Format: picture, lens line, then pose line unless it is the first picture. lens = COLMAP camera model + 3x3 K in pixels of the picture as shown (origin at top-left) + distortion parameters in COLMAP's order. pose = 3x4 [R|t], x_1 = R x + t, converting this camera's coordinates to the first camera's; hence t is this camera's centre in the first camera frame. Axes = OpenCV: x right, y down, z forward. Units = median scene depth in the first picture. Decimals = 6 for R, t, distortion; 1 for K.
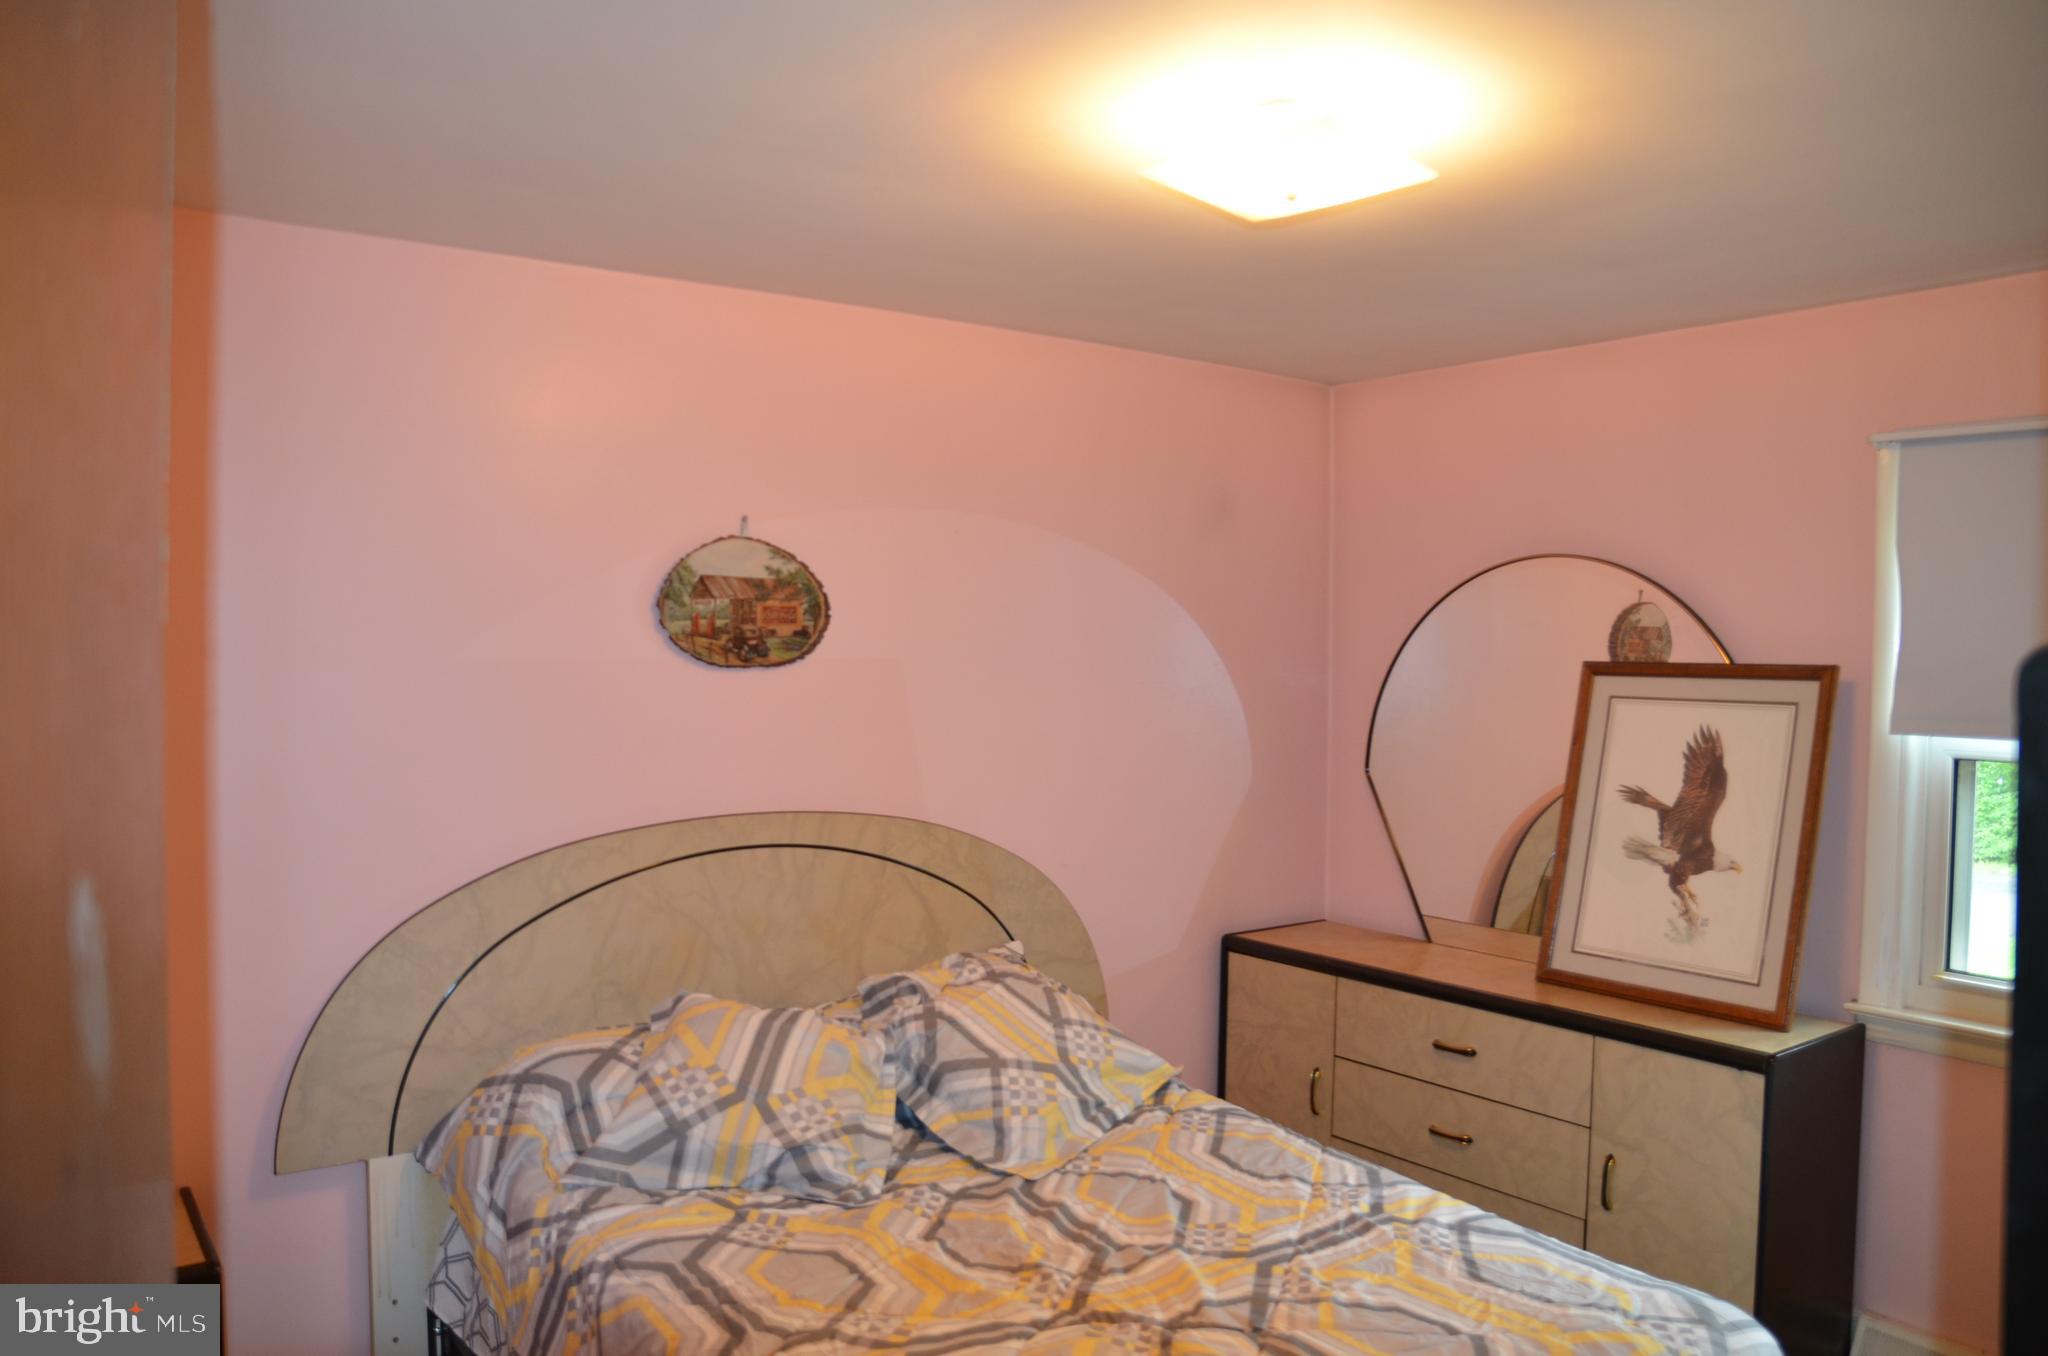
lens RADIAL K [[1520.7, 0, 1026.9], [0, 1520.7, 678.1], [0, 0, 1]] dist [-0.127269, 0.081853]
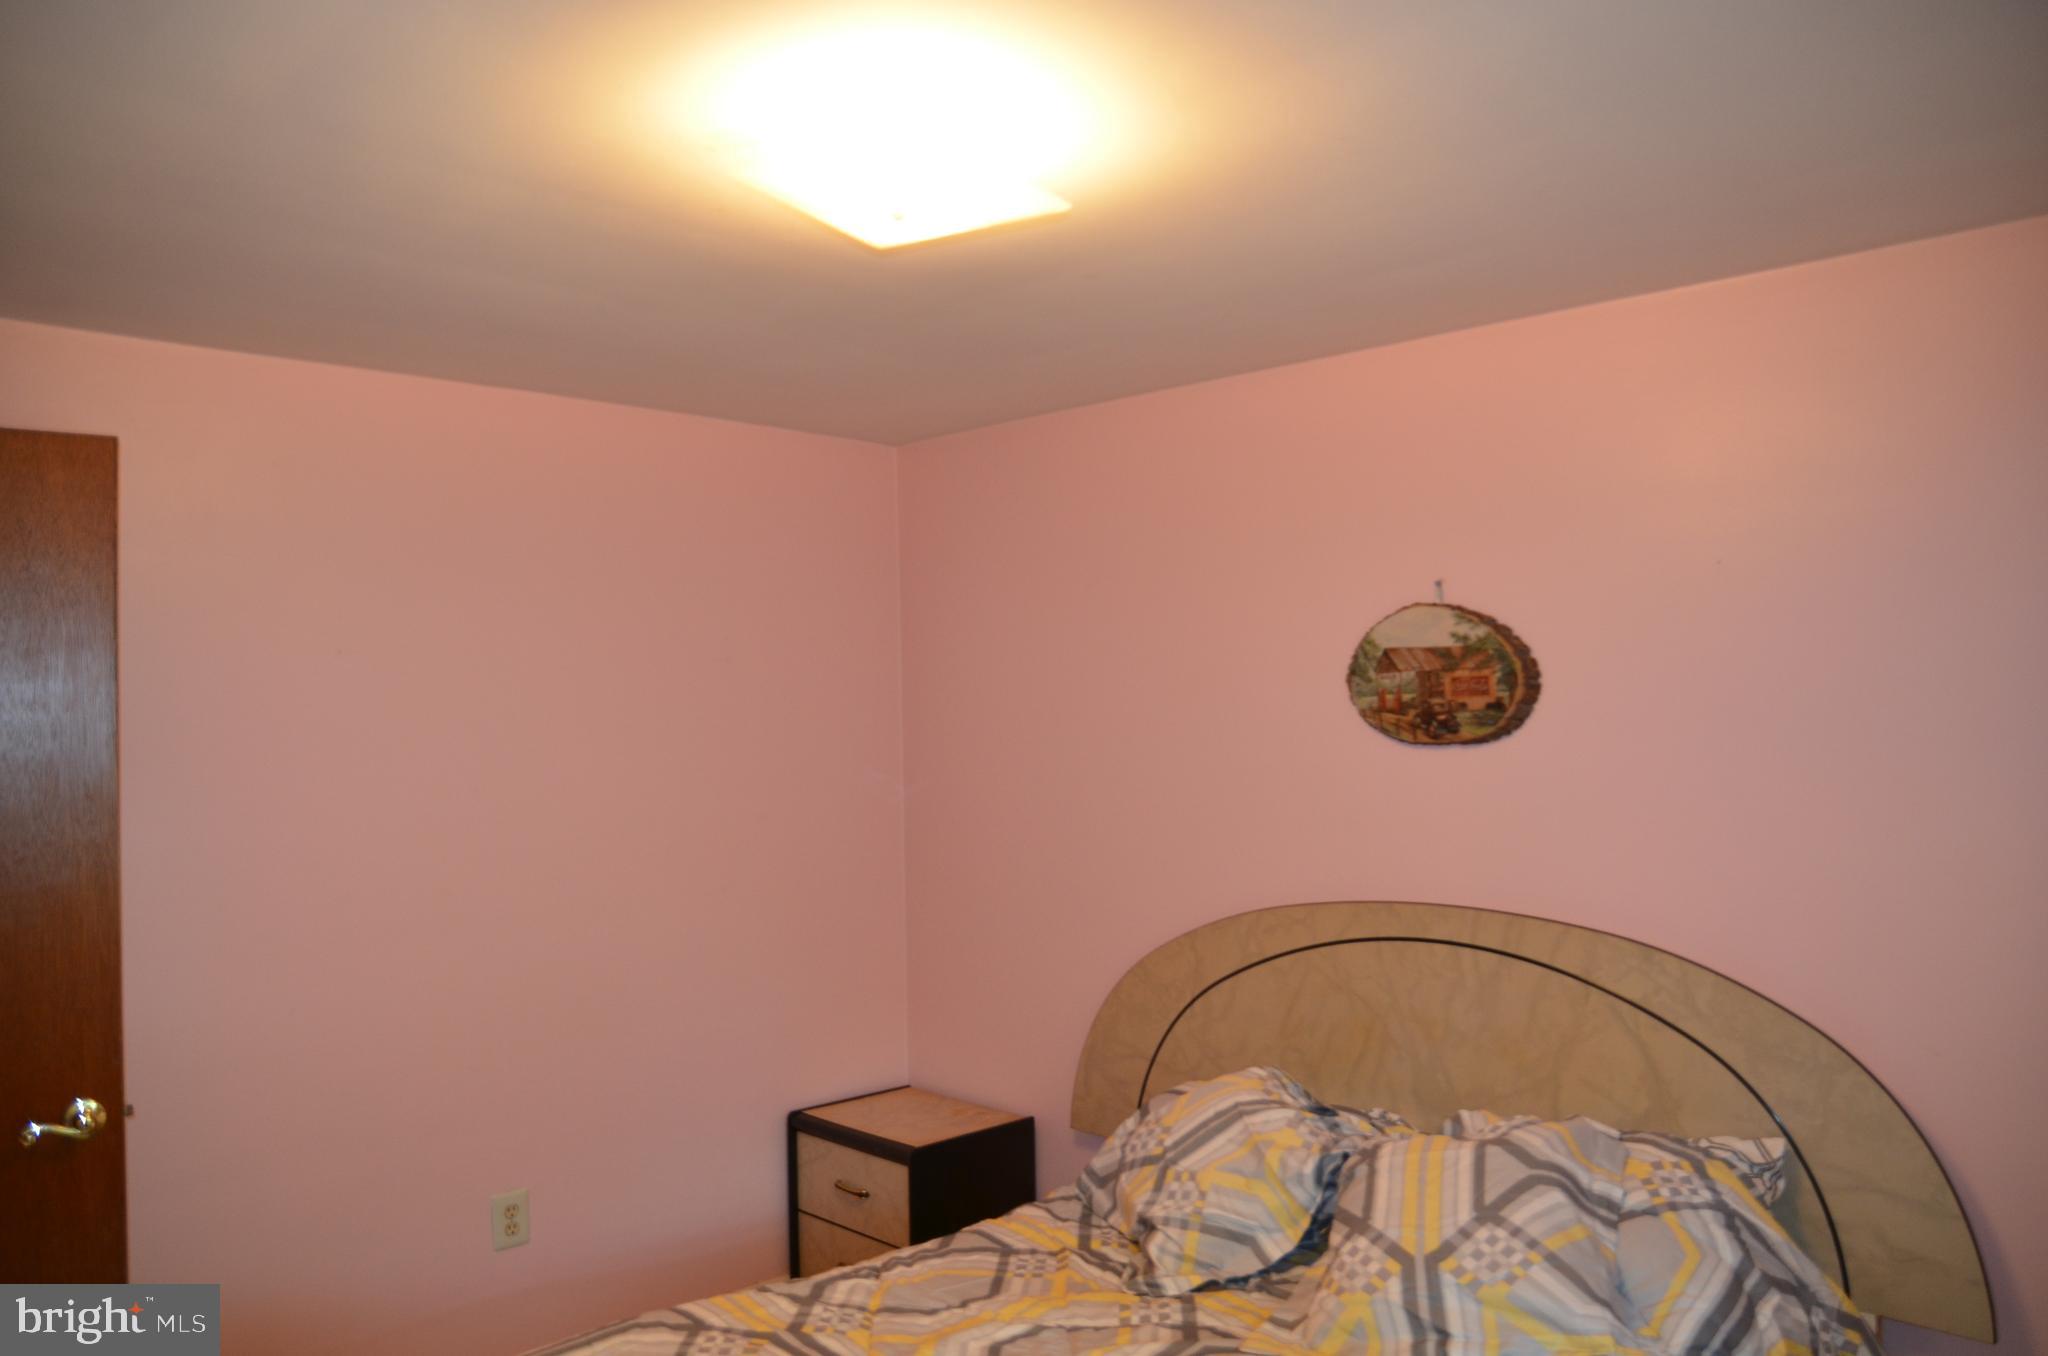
lens RADIAL K [[1520.7, 0, 1027.1], [0, 1520.7, 679.7], [0, 0, 1]] dist [-0.127269, 0.081853]
pose [[0.156696, -0.035566, -0.987006, 0.680595], [-0.005963, 0.999299, -0.036955, -0.011186], [0.987629, 0.011676, 0.156374, 0.611507]]
